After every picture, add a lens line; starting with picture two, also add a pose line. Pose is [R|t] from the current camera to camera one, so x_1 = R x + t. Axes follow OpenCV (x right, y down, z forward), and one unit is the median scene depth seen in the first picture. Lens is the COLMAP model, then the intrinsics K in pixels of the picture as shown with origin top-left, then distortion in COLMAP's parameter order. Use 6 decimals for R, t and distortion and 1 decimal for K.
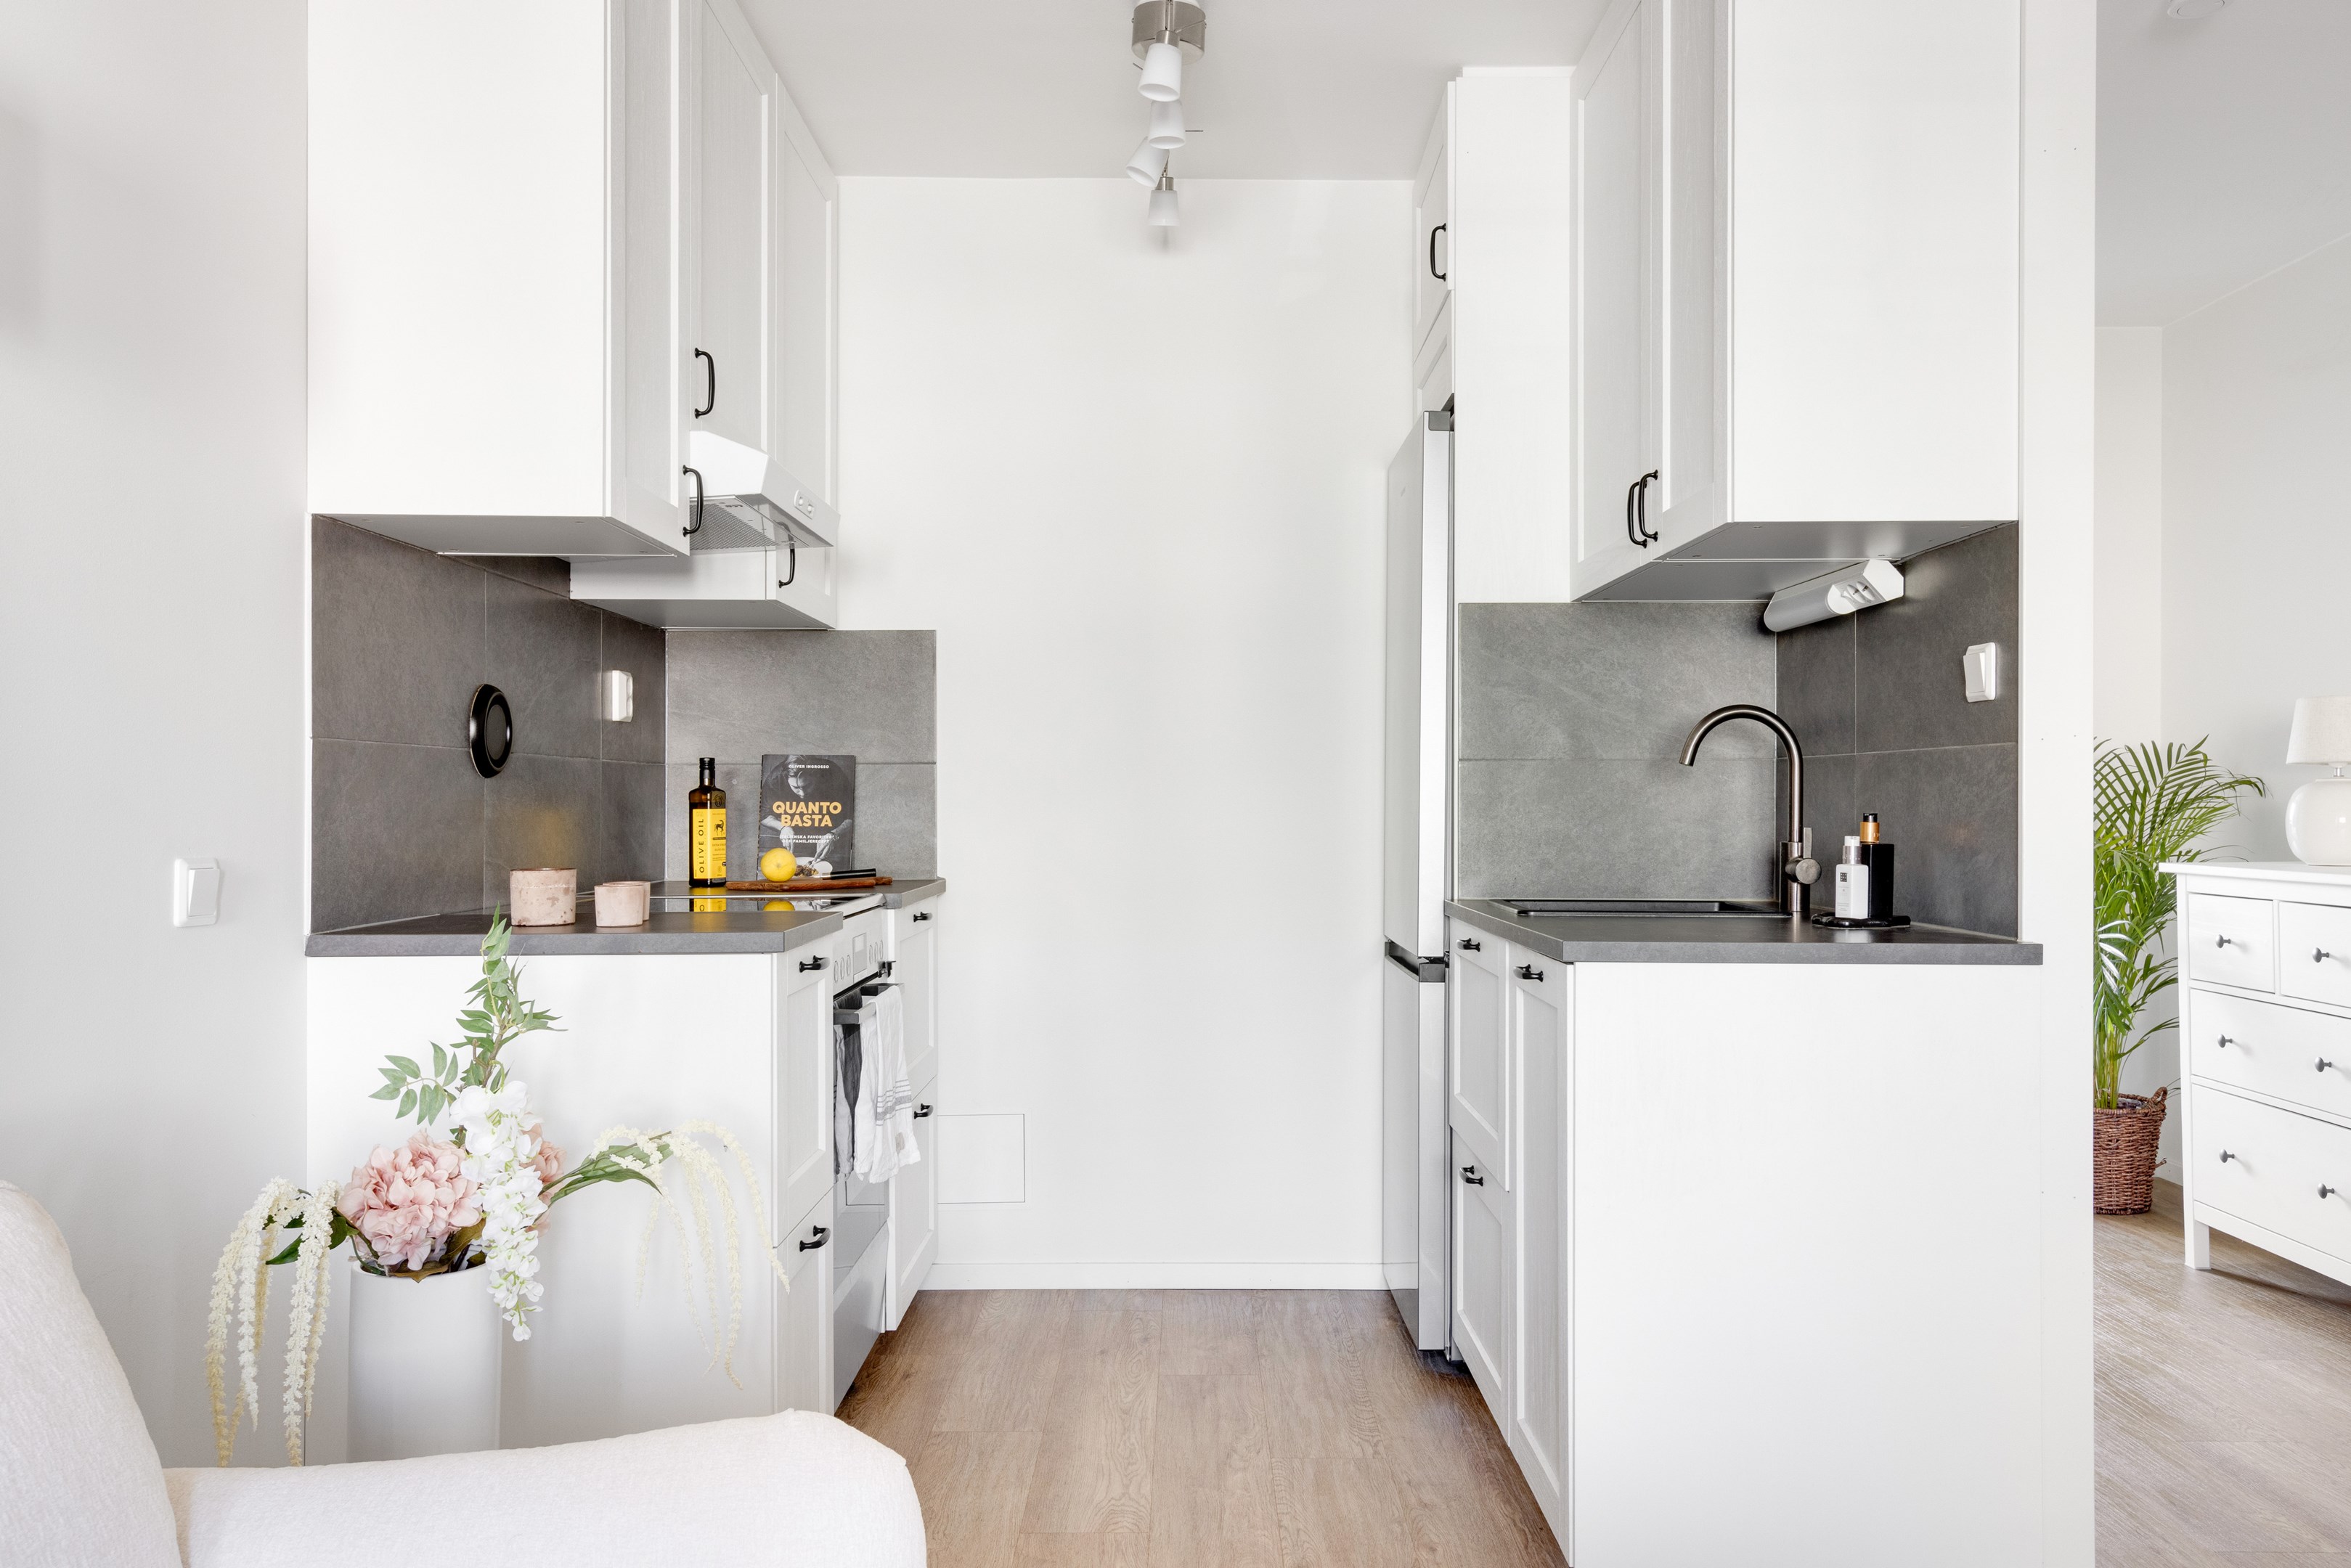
lens RADIAL K [[1886.8, 0, 1183.3], [0, 1886.8, 815.0], [0, 0, 1]] dist [0.028862, -0.002949]
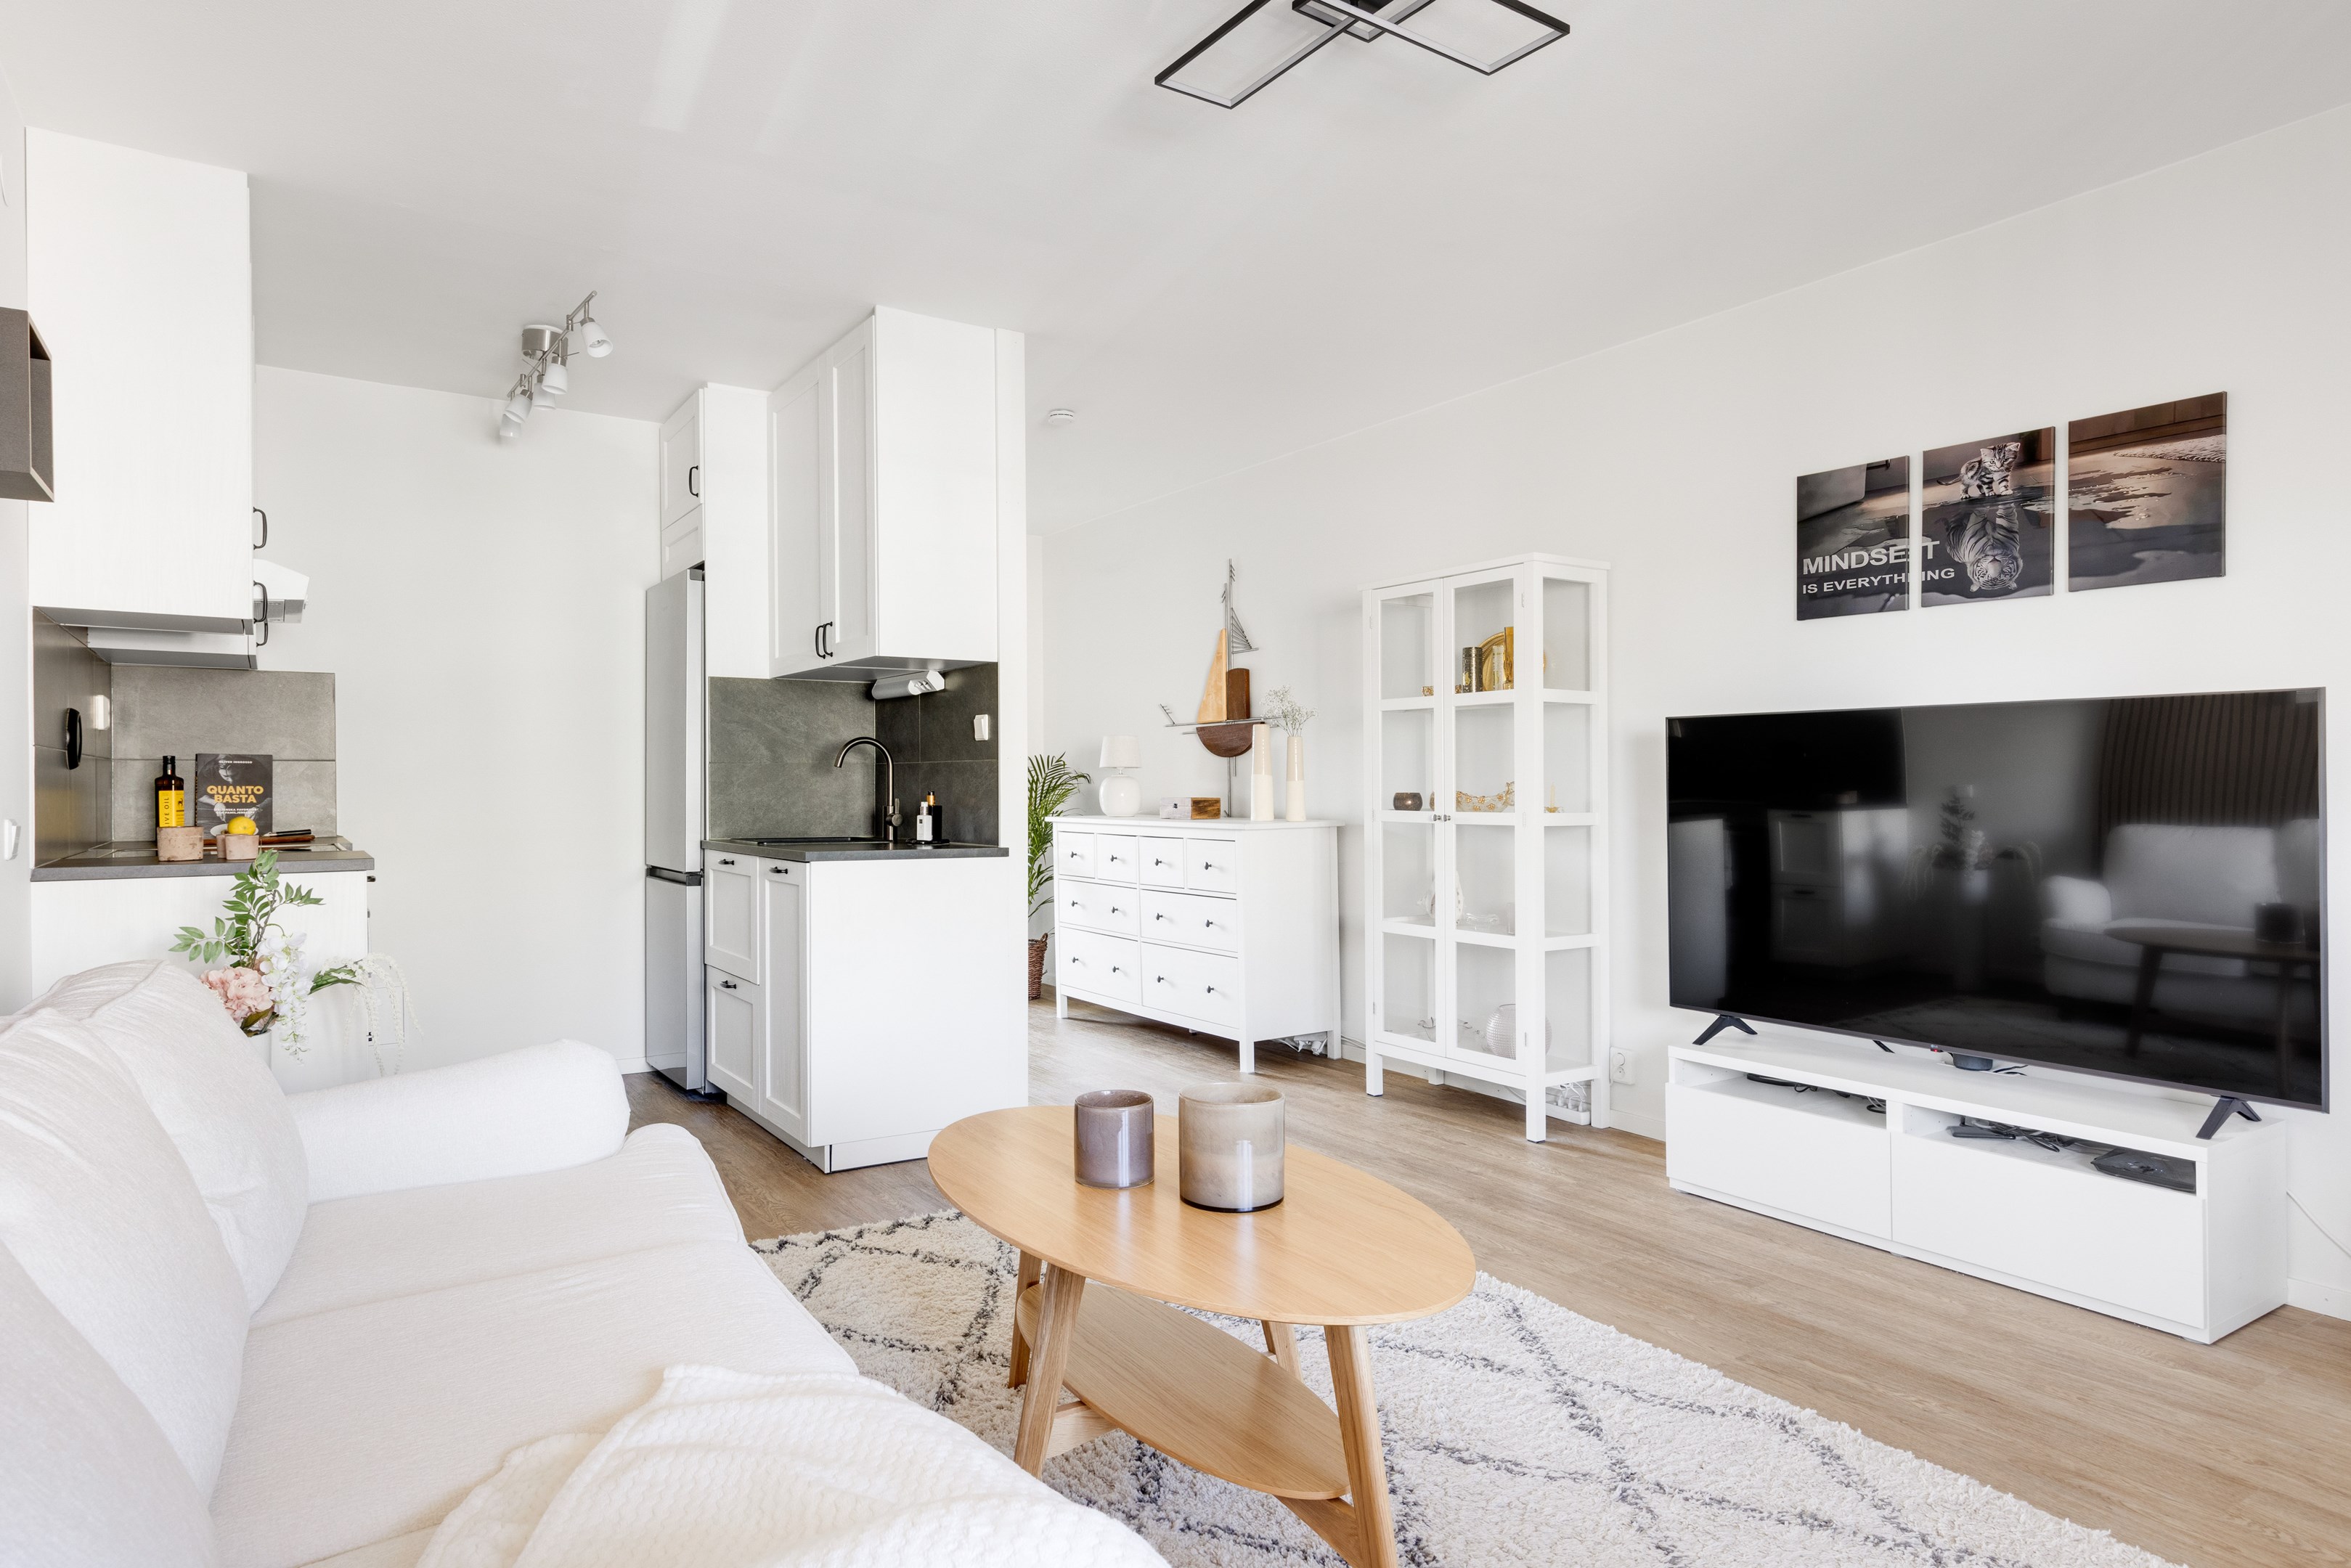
lens RADIAL K [[1387.2, 0, 1175.5], [0, 1387.2, 784.0], [0, 0, 1]] dist [0.000136, -0.000371]
pose [[0.837088, 0.000843, 0.547067, -0.207758], [0.004283, 0.999958, -0.008095, 0.003946], [-0.547051, 0.009119, 0.837049, -0.361236]]
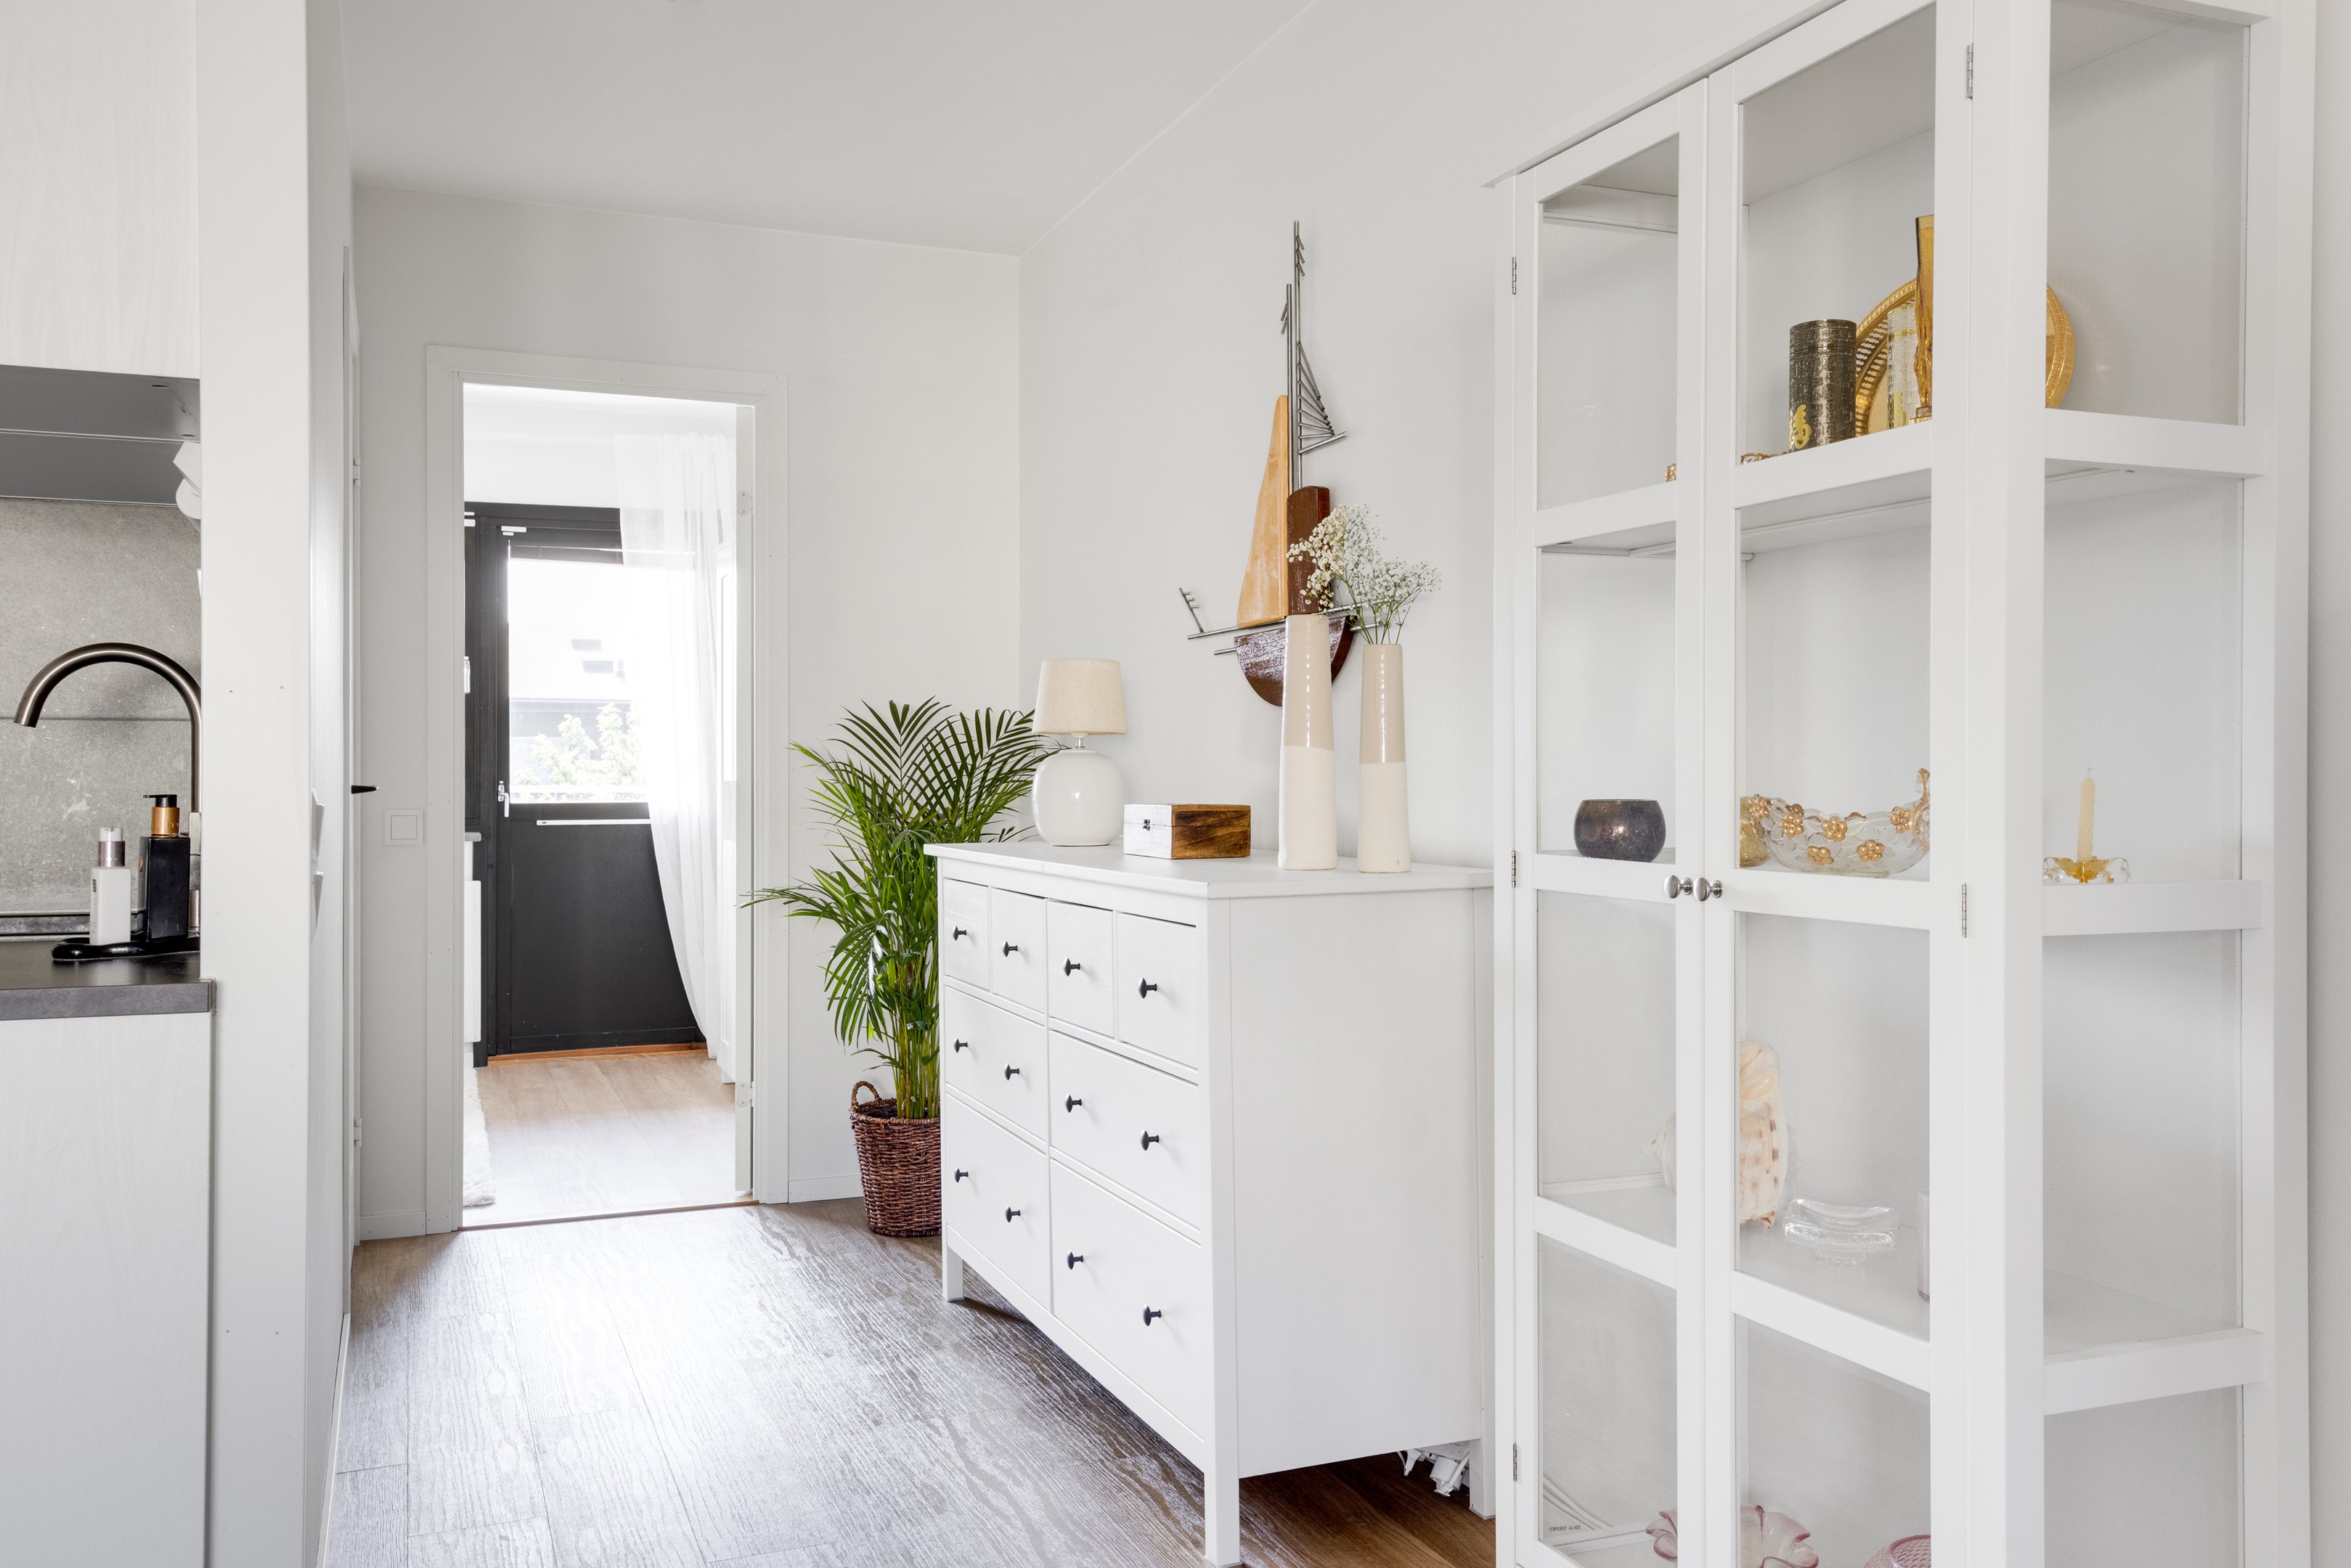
lens RADIAL K [[1961.3, 0, 1231.5], [0, 1961.3, 807.4], [0, 0, 1]] dist [0.011086, 0.004640]
pose [[0.922491, -0.006401, 0.385966, 0.375214], [0.002156, 0.999932, 0.011430, -0.002981], [-0.386013, -0.009712, 0.922442, 0.130415]]
